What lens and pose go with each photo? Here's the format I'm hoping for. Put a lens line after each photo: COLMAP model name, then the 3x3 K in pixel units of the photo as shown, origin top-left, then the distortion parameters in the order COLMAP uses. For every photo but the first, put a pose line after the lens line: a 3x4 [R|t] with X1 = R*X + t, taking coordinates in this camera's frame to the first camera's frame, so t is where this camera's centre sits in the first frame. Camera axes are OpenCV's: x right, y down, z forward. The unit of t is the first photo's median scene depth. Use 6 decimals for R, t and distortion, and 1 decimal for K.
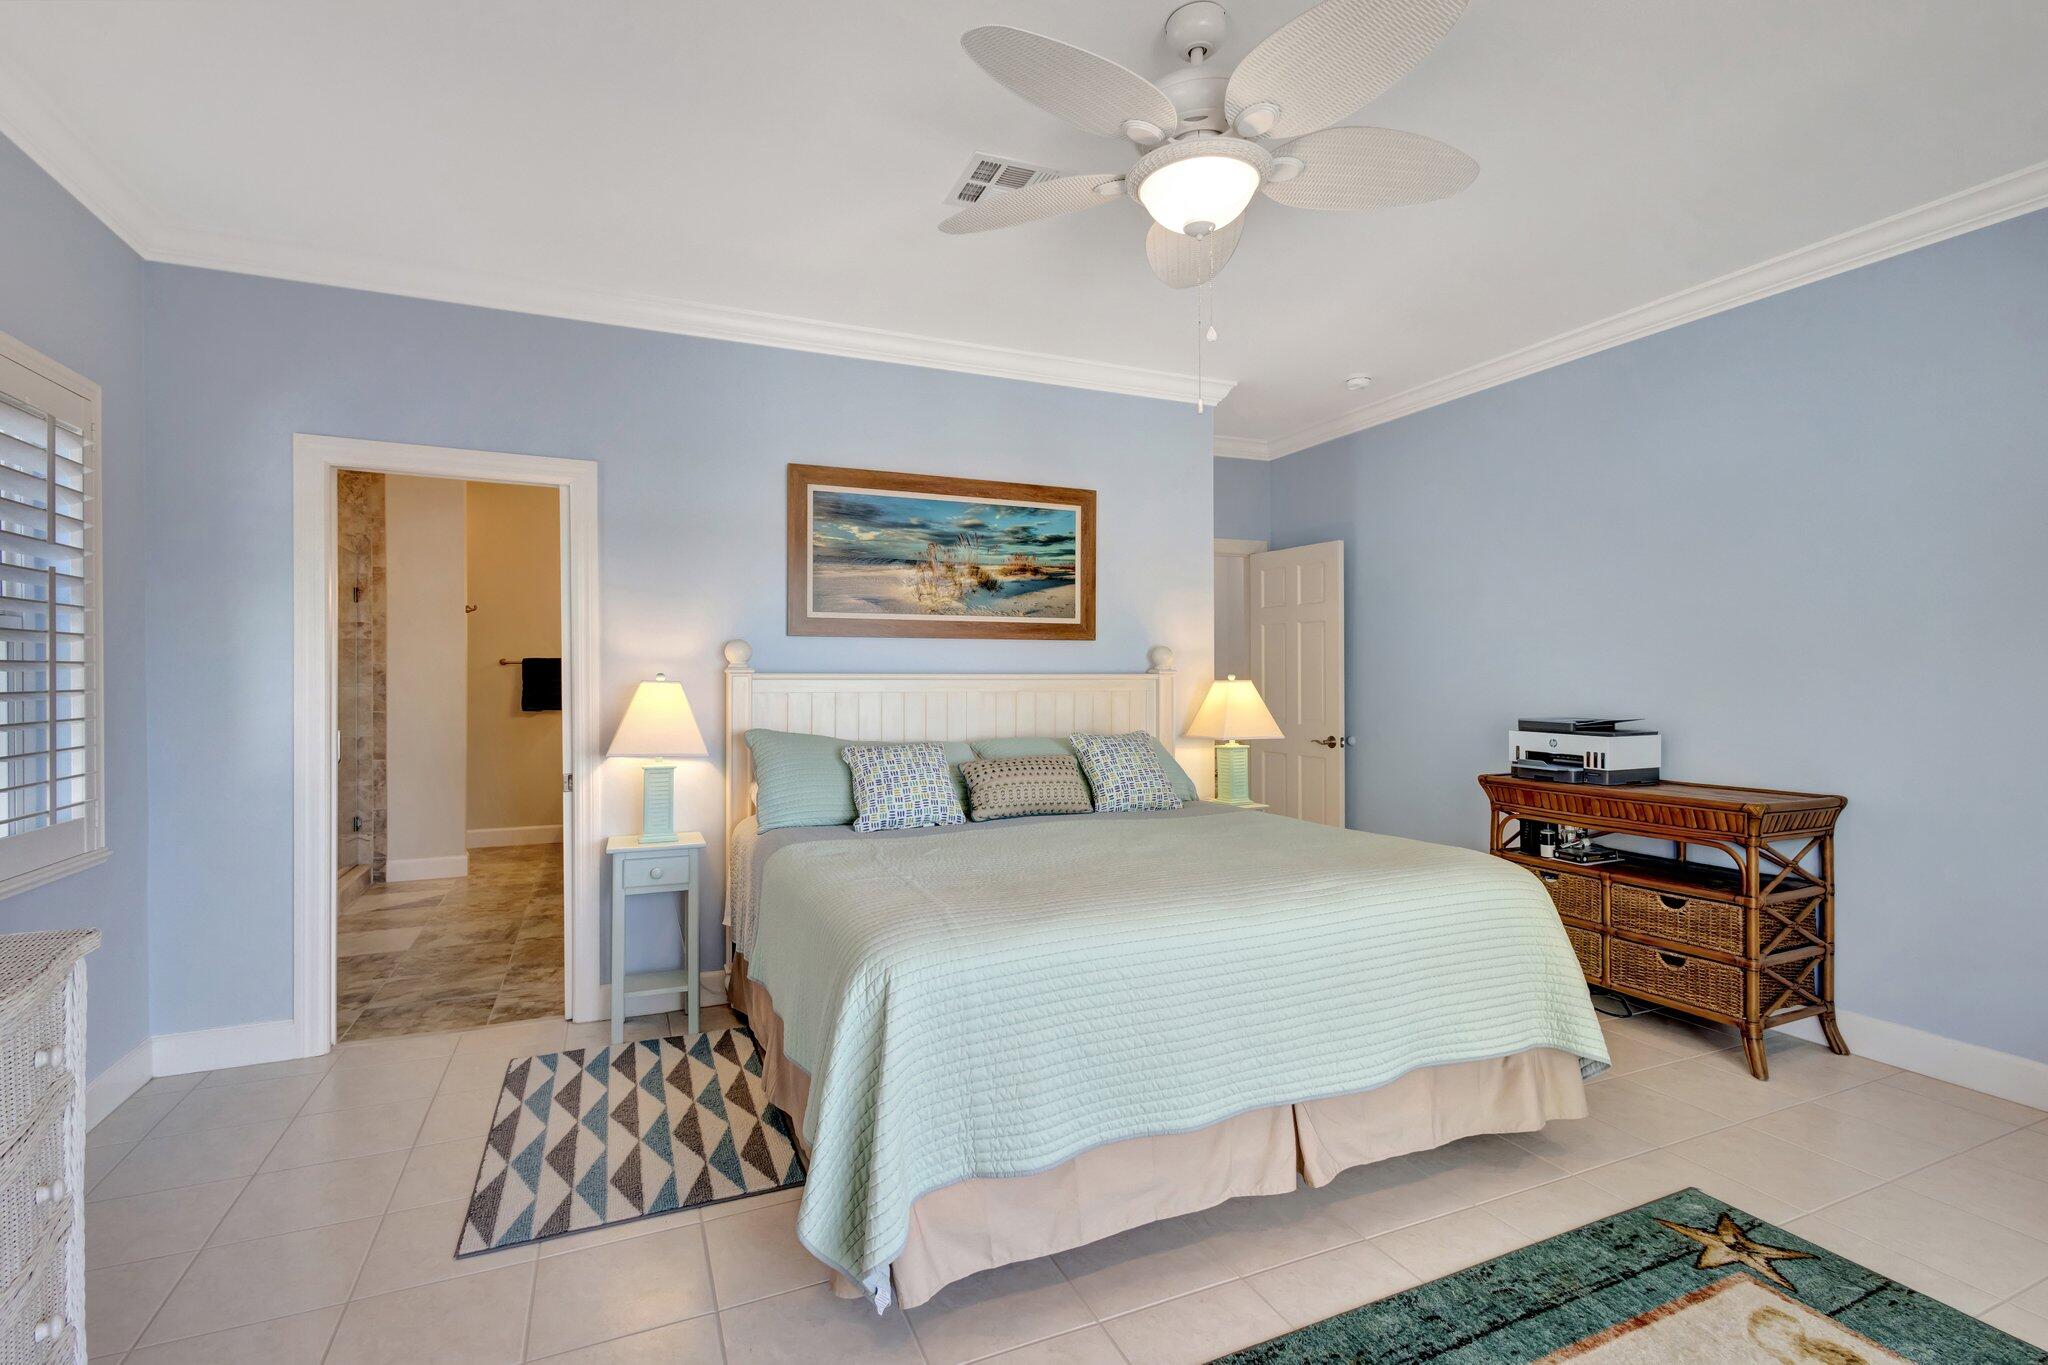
lens RADIAL K [[937.1, 0, 1014.1], [0, 937.1, 670.6], [0, 0, 1]] dist [0.004999, 0.000024]
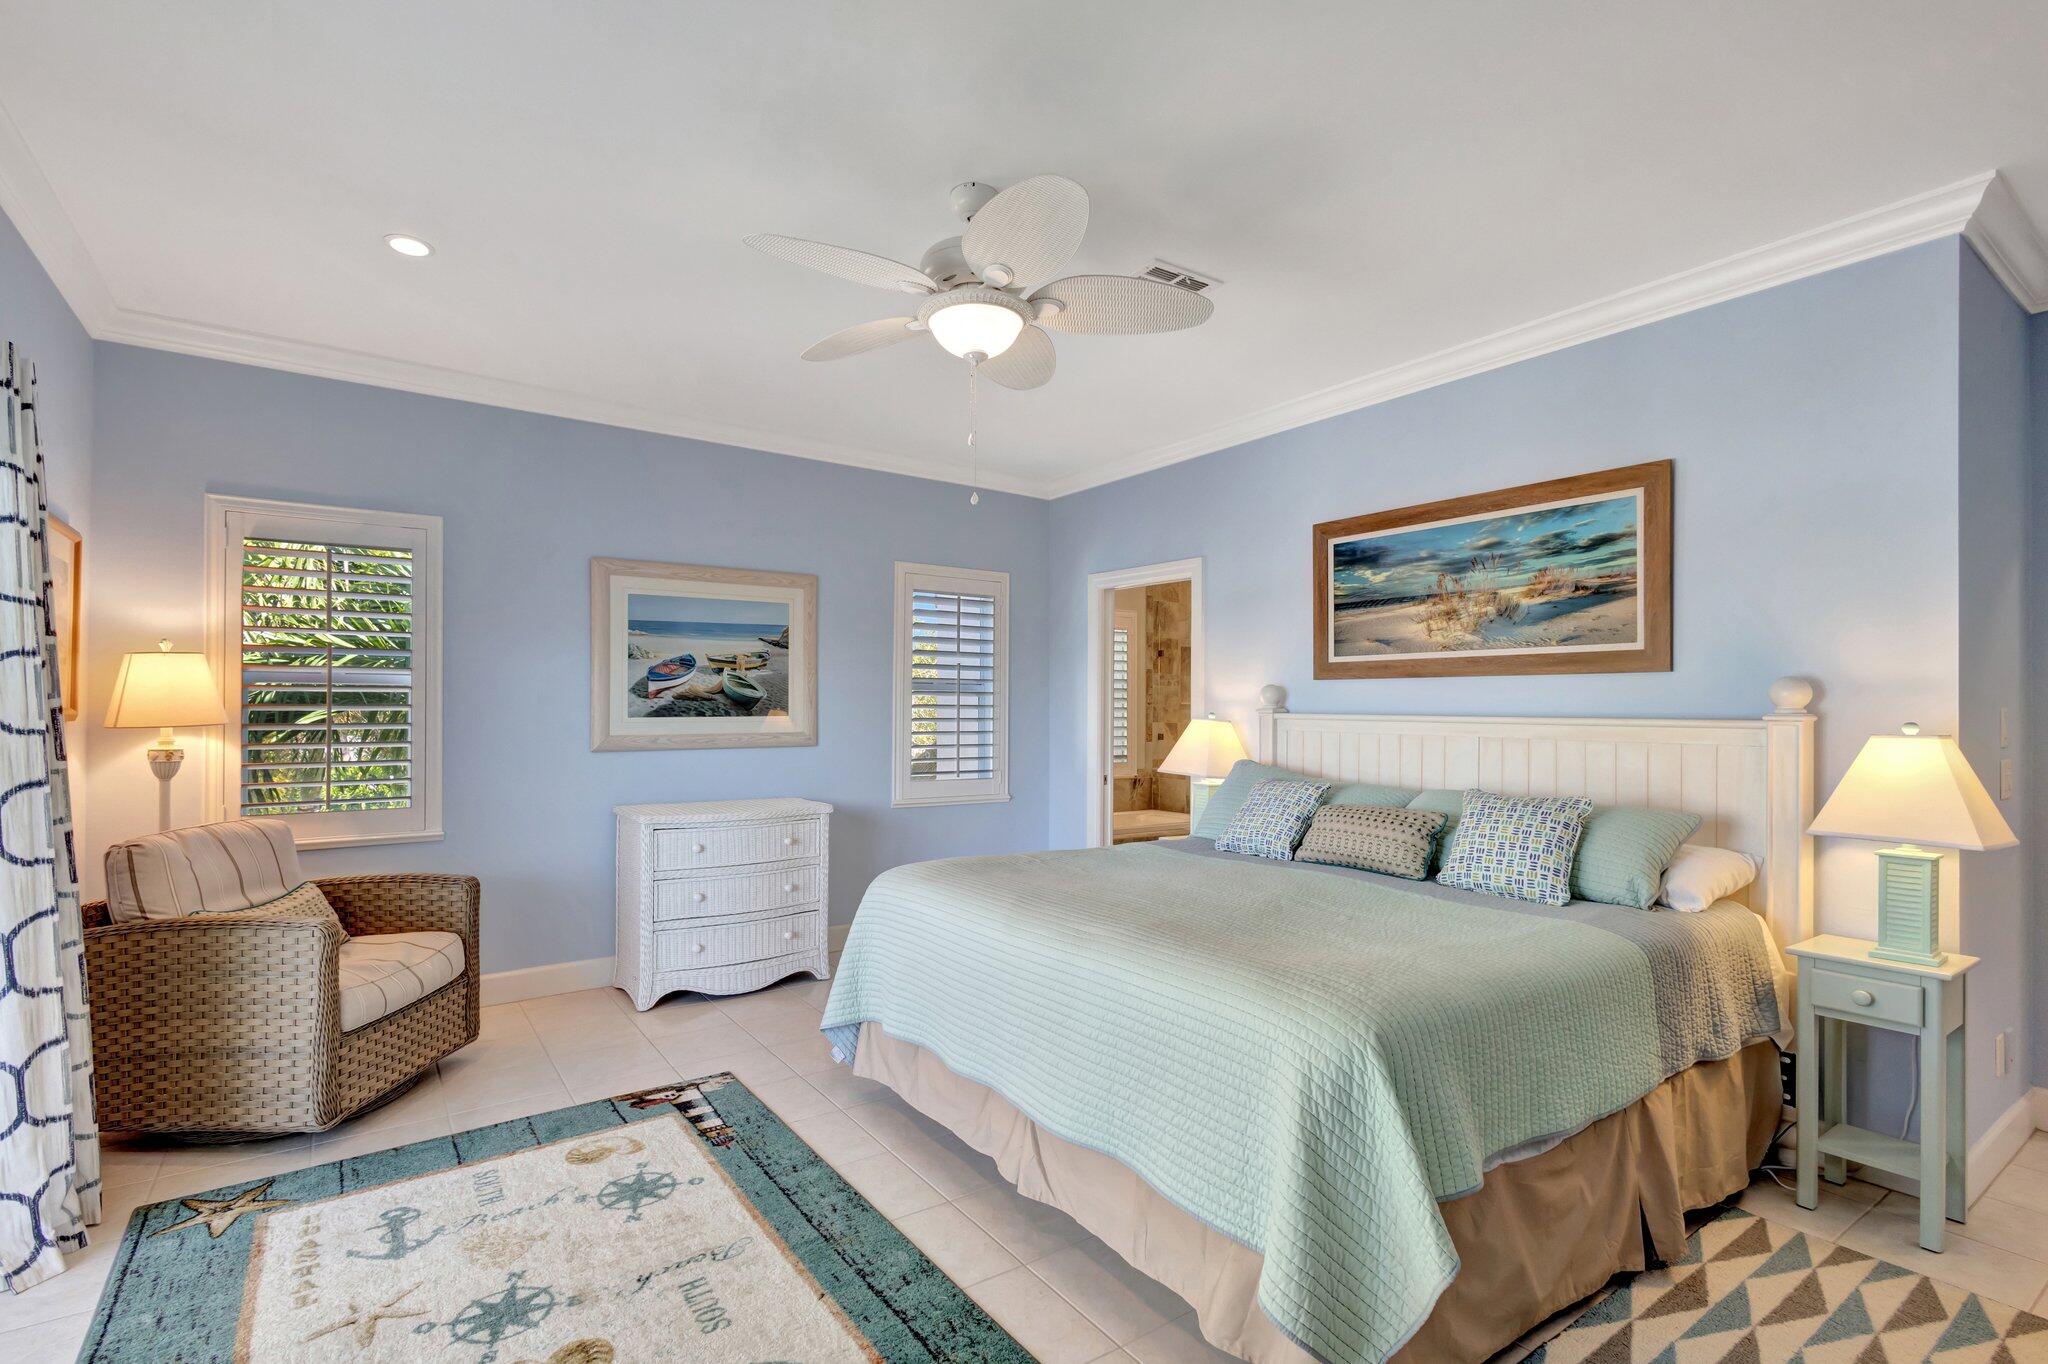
lens RADIAL K [[937.1, 0, 1024.0], [0, 937.1, 698.0], [0, 0, 1]] dist [0.004999, 0.000024]
pose [[0.207638, -0.007472, -0.978177, 0.715468], [-0.010201, 0.999900, -0.009803, -0.001176], [0.978153, 0.012013, 0.207541, 0.404227]]
